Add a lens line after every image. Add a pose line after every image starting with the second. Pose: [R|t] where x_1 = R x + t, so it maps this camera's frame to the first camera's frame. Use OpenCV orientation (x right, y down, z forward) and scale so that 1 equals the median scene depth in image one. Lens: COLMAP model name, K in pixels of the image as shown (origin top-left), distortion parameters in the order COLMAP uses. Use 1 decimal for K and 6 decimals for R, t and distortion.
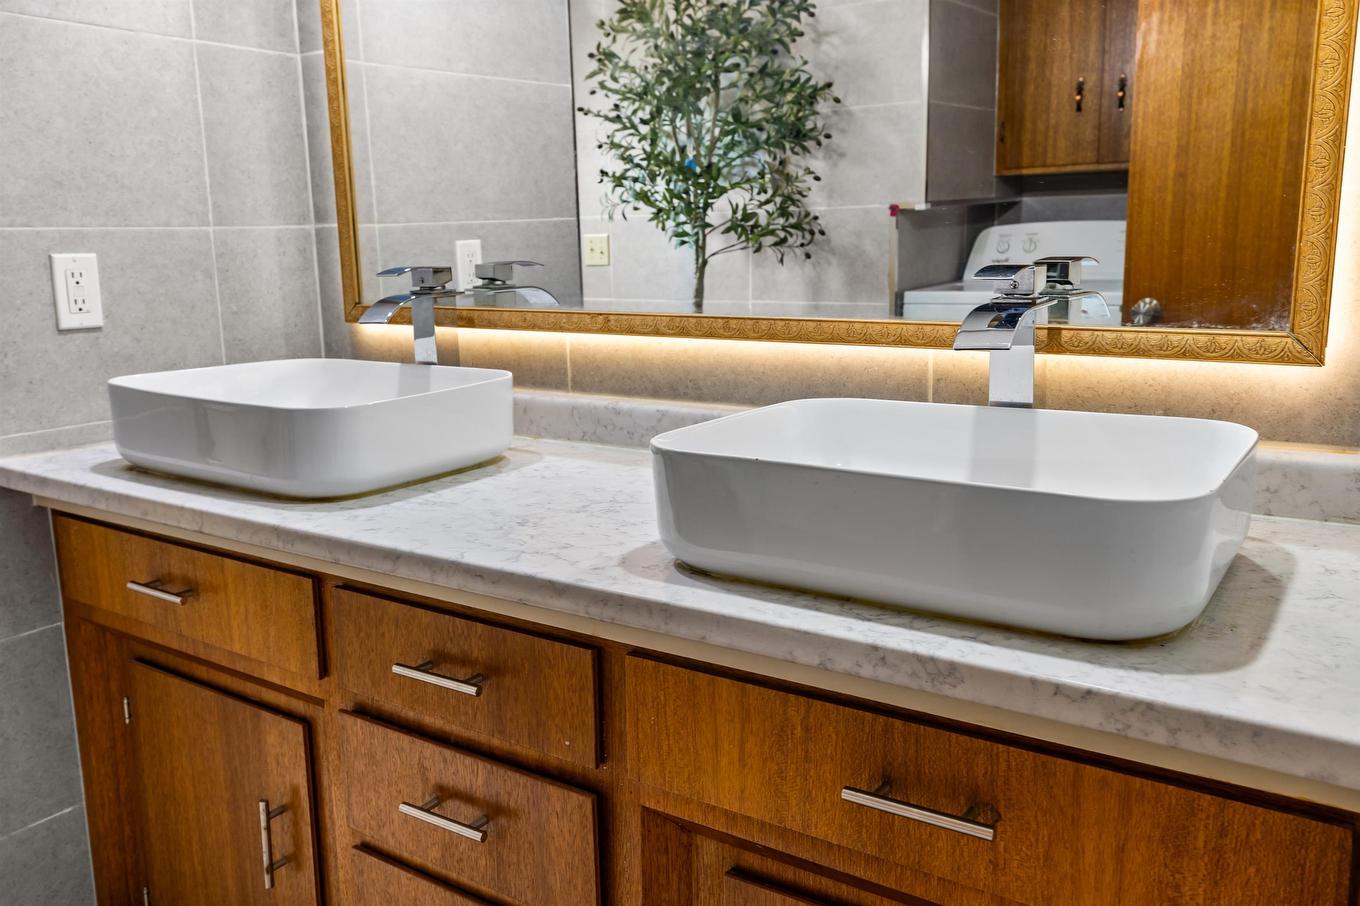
lens RADIAL K [[1119.4, 0, 684.2], [0, 1119.4, 433.6], [0, 0, 1]] dist [0.000553, 0.014468]
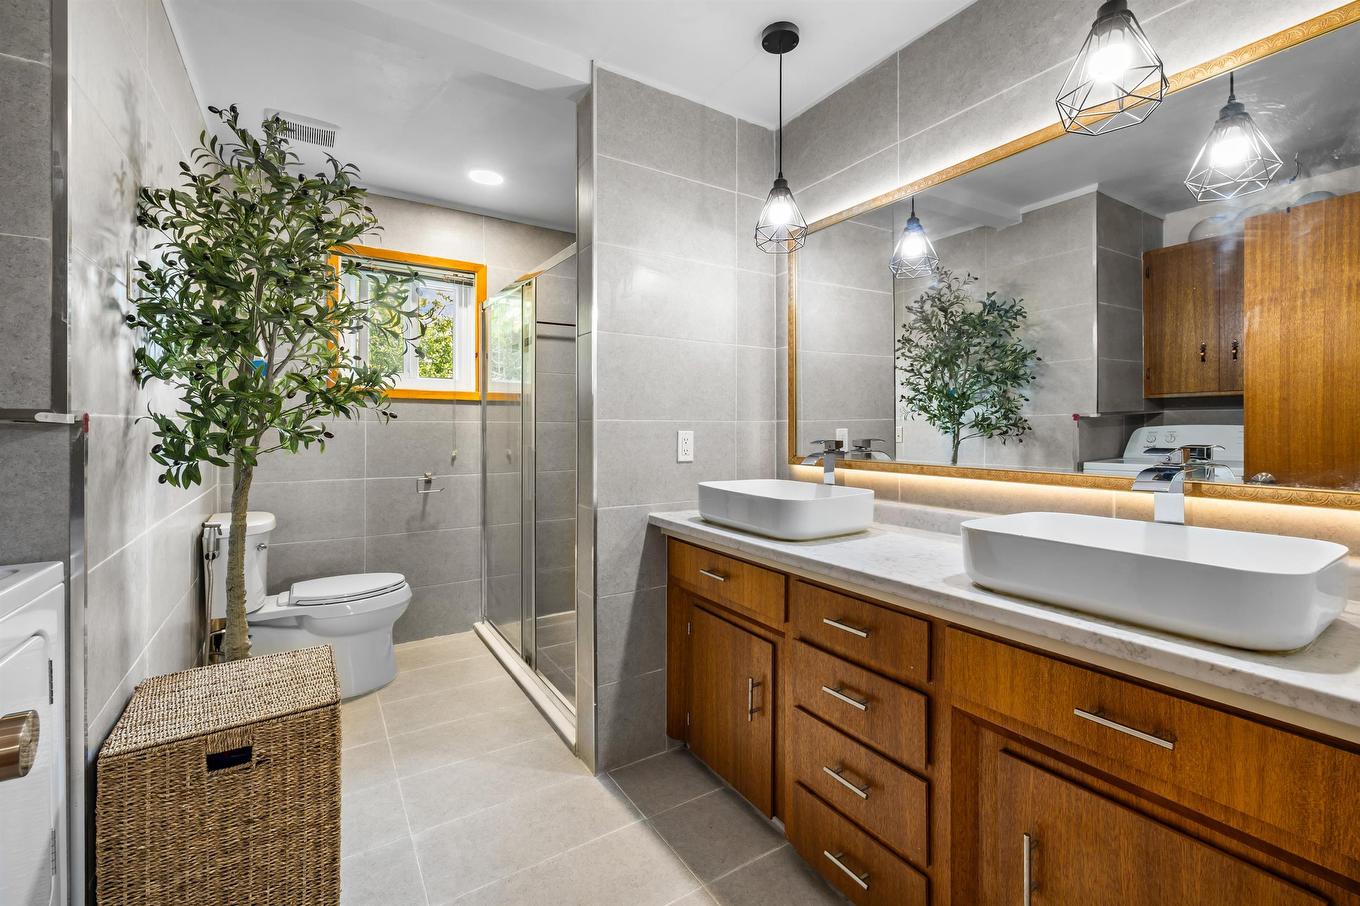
lens RADIAL K [[578.3, 0, 680.5], [0, 578.3, 424.7], [0, 0, 1]] dist [-0.001644, -0.000232]
pose [[0.919654, 0.018478, -0.392295, -0.064130], [-0.086996, 0.983662, -0.157610, 0.028306], [0.382973, 0.179075, 0.906236, -0.164260]]
